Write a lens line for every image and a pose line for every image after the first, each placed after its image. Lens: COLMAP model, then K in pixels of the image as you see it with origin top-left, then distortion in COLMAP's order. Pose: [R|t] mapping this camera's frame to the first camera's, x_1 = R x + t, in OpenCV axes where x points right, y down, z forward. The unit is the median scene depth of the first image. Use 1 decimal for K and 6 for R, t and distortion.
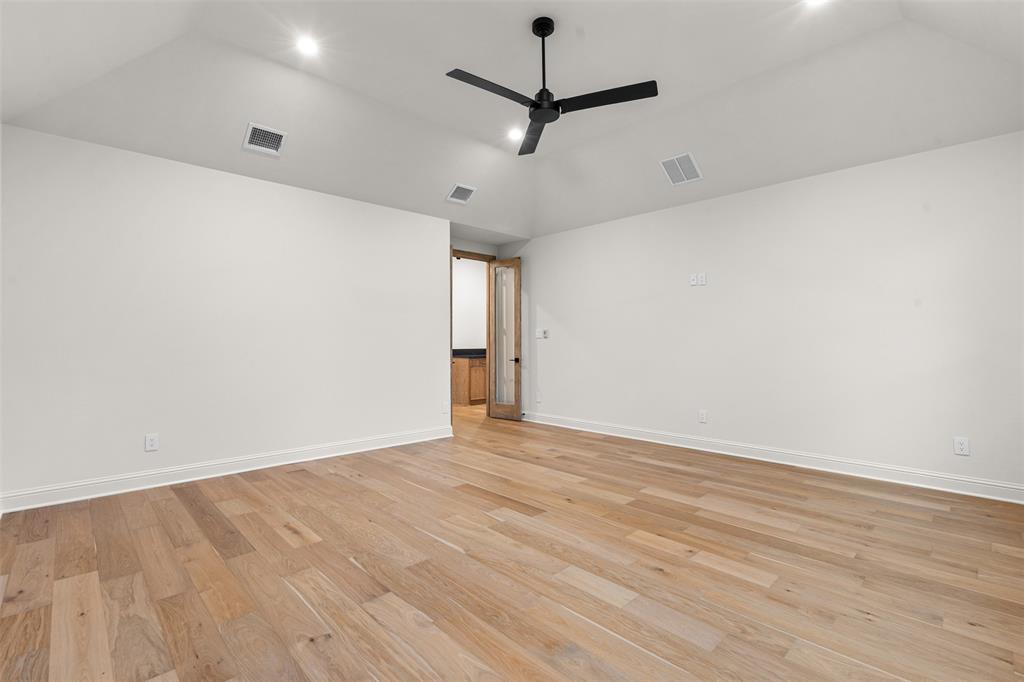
lens RADIAL K [[470.3, 0, 516.0], [0, 470.3, 341.6], [0, 0, 1]] dist [-0.008534, 0.002383]
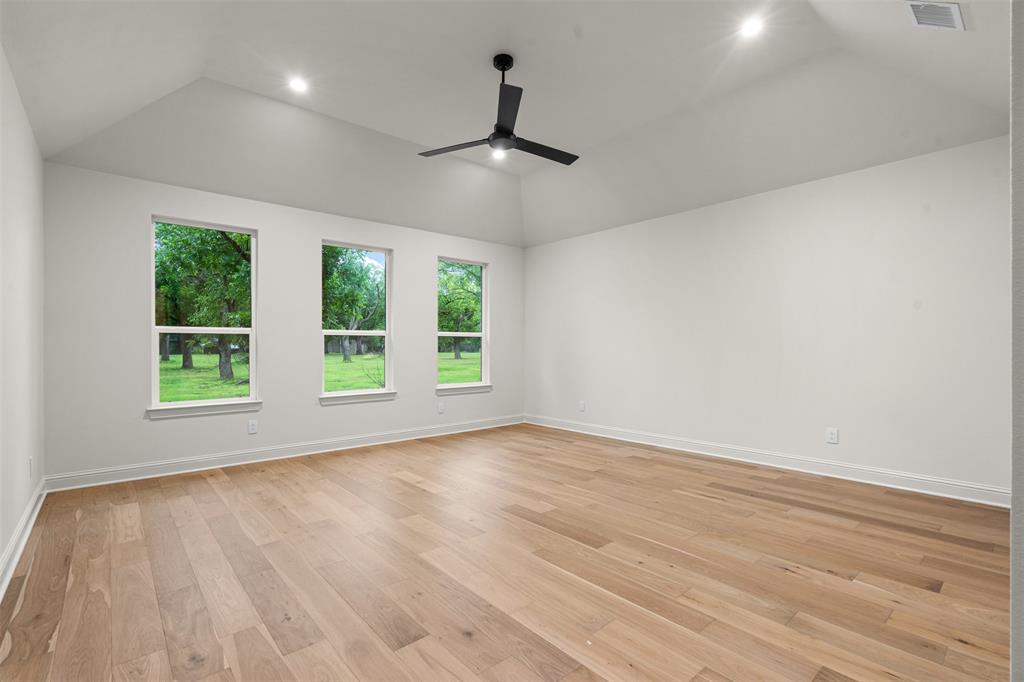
lens RADIAL K [[470.3, 0, 515.1], [0, 470.3, 348.1], [0, 0, 1]] dist [-0.008534, 0.002383]
pose [[-0.998512, 0.006735, 0.054123, -0.036526], [0.006537, 0.999971, -0.003844, 0.010856], [-0.054147, -0.003485, -0.998527, 2.536529]]
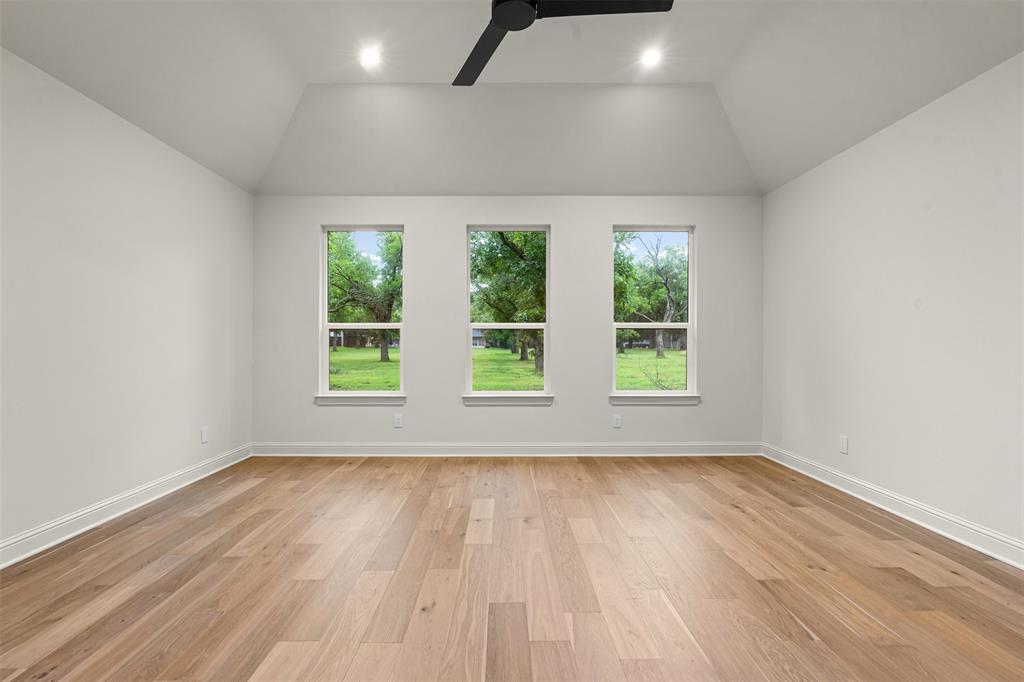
lens RADIAL K [[470.3, 0, 496.7], [0, 470.3, 343.5], [0, 0, 1]] dist [-0.008534, 0.002383]
pose [[-0.715352, 0.001297, 0.698763, -0.489618], [-0.002048, 0.999990, -0.003952, 0.006696], [-0.698761, -0.004258, -0.715342, 1.814202]]
